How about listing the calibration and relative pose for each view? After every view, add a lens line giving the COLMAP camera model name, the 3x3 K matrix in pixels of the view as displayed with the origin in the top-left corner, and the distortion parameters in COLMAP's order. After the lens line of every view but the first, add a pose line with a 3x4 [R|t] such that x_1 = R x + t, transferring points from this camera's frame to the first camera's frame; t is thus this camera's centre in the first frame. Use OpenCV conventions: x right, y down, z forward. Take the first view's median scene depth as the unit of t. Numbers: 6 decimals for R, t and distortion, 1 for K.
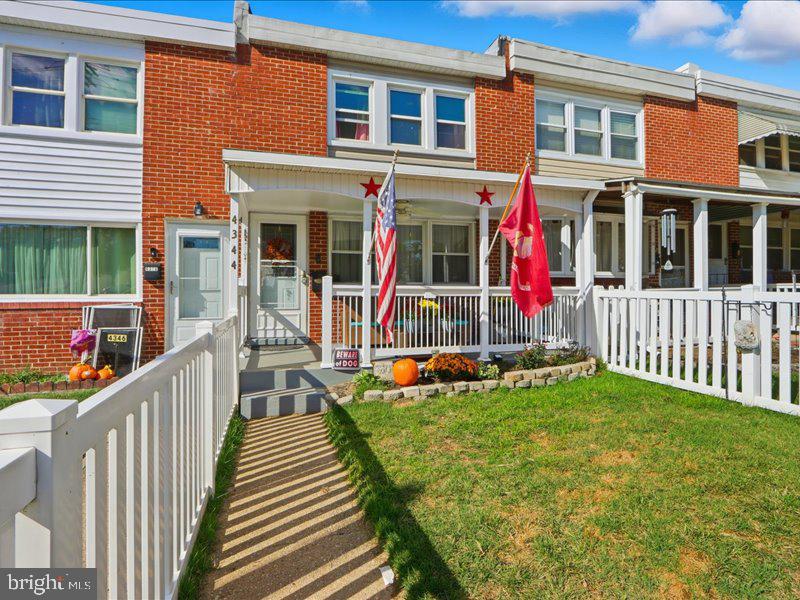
lens RADIAL K [[423.3, 0, 391.6], [0, 423.3, 286.9], [0, 0, 1]] dist [-0.016362, 0.000832]
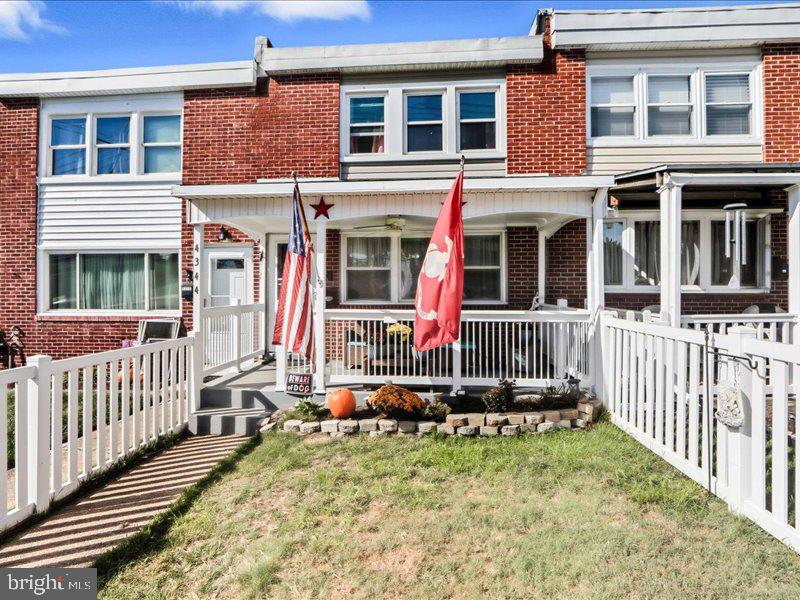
lens RADIAL K [[421.6, 0, 394.4], [0, 421.6, 288.9], [0, 0, 1]] dist [-0.015215, 0.000512]
pose [[0.935773, -0.001732, -0.352599, 0.330857], [0.001543, 0.999998, -0.000817, -0.036100], [0.352600, 0.000220, 0.935774, 0.116530]]
